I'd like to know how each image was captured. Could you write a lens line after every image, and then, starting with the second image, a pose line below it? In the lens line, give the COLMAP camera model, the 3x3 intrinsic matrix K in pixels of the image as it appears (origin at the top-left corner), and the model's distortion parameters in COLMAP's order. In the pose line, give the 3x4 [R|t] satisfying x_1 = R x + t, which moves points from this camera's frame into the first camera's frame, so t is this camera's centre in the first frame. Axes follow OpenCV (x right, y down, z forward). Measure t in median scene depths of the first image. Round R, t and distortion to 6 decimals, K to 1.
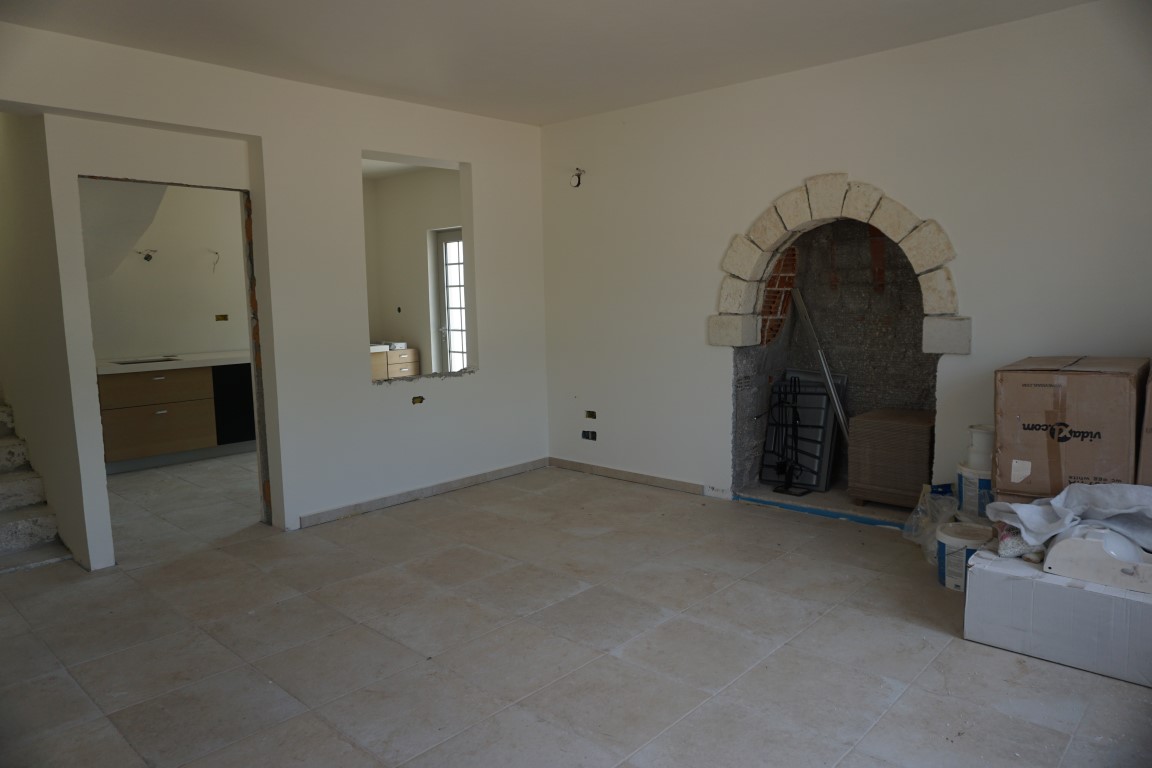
lens RADIAL K [[770.6, 0, 576.0], [0, 770.6, 384.0], [0, 0, 1]] dist [0.004810, 0.002642]
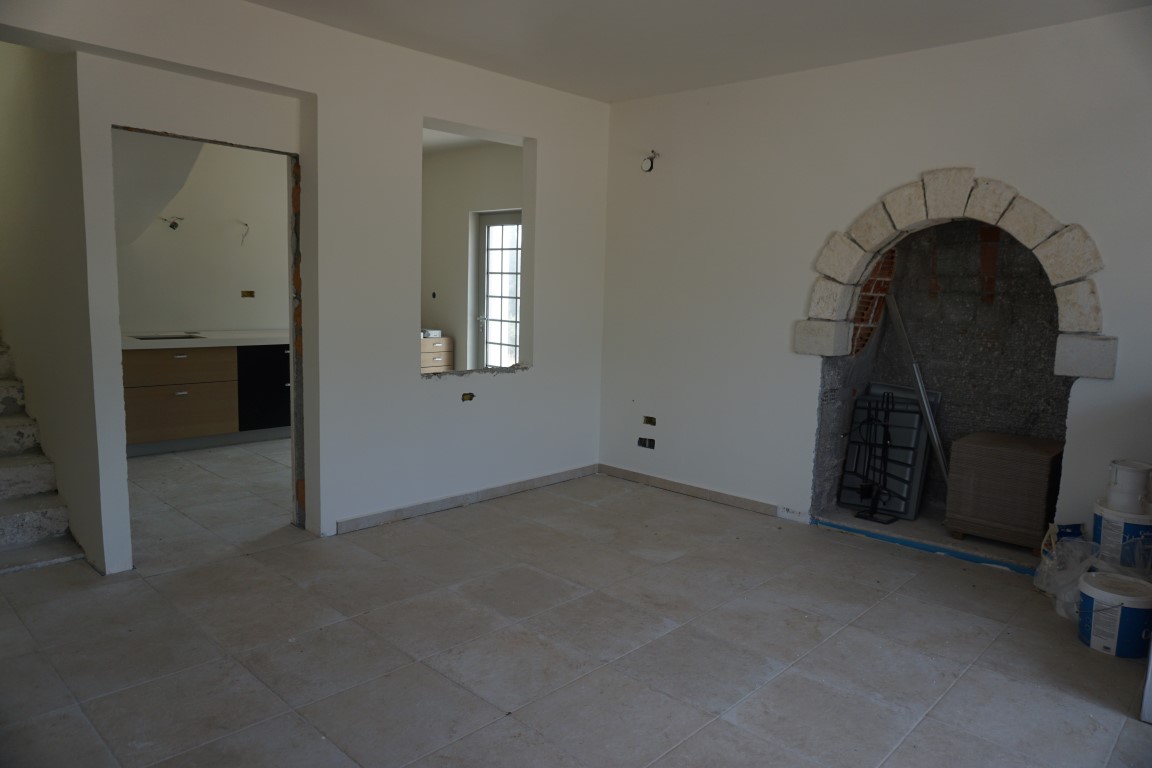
lens RADIAL K [[764.5, 0, 576.0], [0, 764.5, 384.0], [0, 0, 1]] dist [-0.004828, 0.003769]
pose [[0.998790, 0.049156, 0.001663, -0.090085], [-0.049170, 0.998744, 0.009638, -0.010340], [-0.001187, -0.009708, 0.999952, 0.112360]]
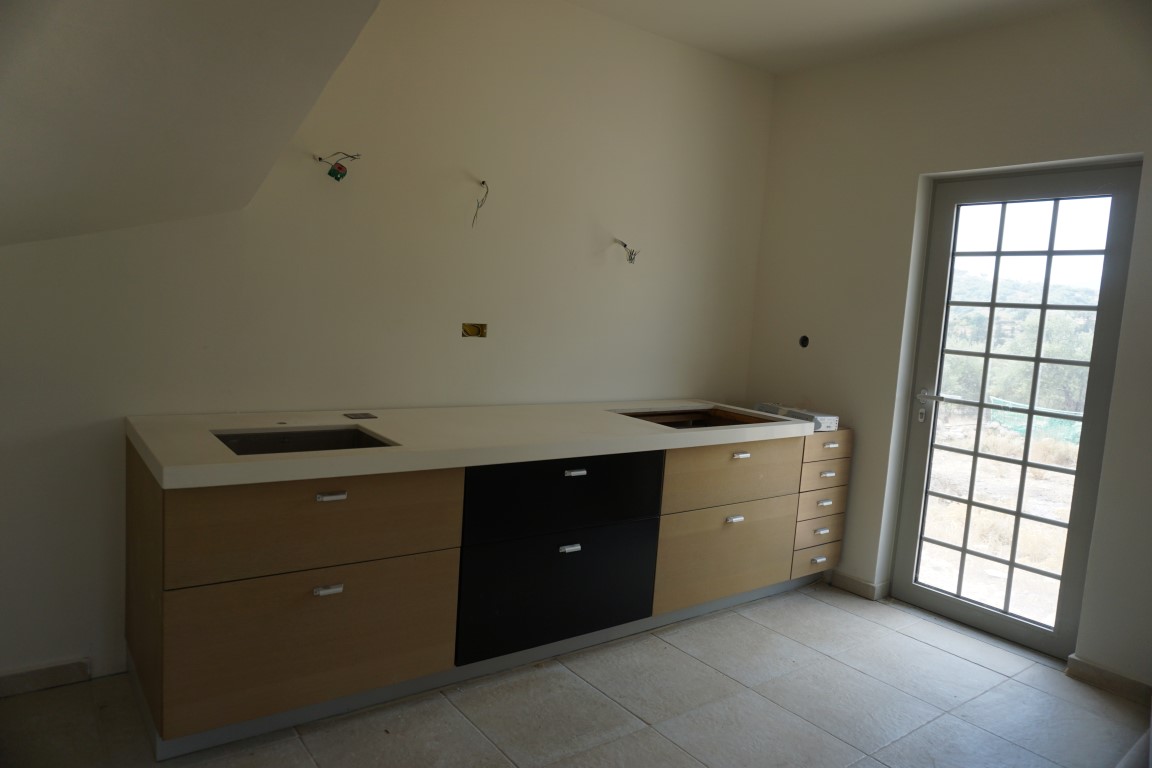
lens RADIAL K [[761.1, 0, 604.5], [0, 761.1, 382.8], [0, 0, 1]] dist [-0.001869, -0.000134]
pose [[0.985439, 0.099236, -0.138063, -0.492878], [-0.101591, 0.994775, -0.010101, -0.091986], [0.136339, 0.023980, 0.990372, 0.880968]]
